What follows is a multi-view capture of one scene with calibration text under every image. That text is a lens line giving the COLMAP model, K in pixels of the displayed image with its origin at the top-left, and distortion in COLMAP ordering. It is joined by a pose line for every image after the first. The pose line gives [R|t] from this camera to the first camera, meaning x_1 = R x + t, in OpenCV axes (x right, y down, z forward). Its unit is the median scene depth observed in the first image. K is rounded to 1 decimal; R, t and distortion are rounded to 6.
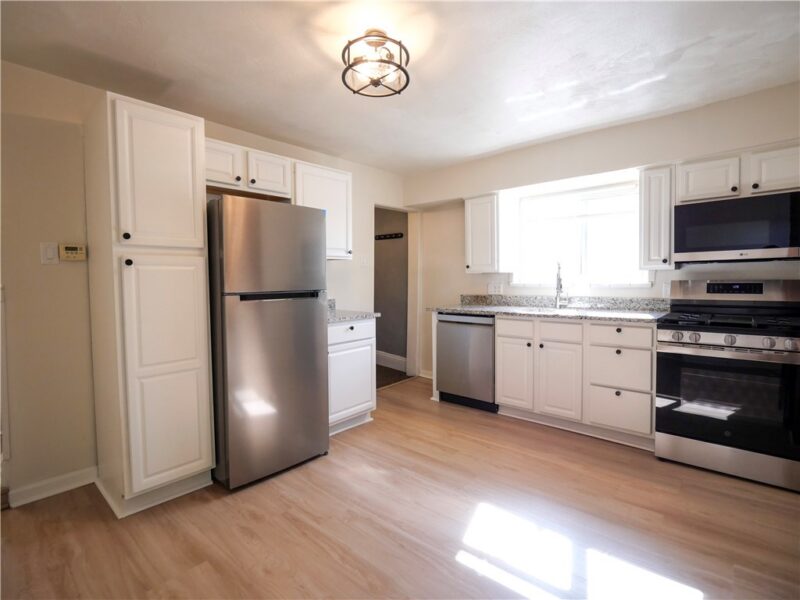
lens RADIAL K [[387.5, 0, 400.0], [0, 387.5, 300.0], [0, 0, 1]] dist [-0.010832, -0.001137]
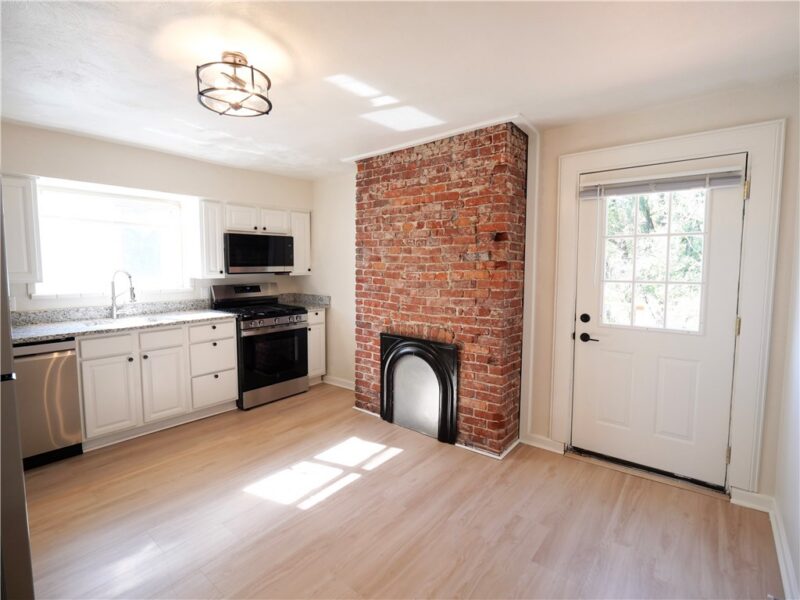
lens RADIAL K [[387.5, 0, 400.0], [0, 387.5, 300.0], [0, 0, 1]] dist [-0.010832, -0.001137]
pose [[-0.037746, -0.085894, 0.995589, -0.707098], [0.047232, 0.995032, 0.087637, -0.092720], [-0.998171, 0.050331, -0.033502, 0.416258]]
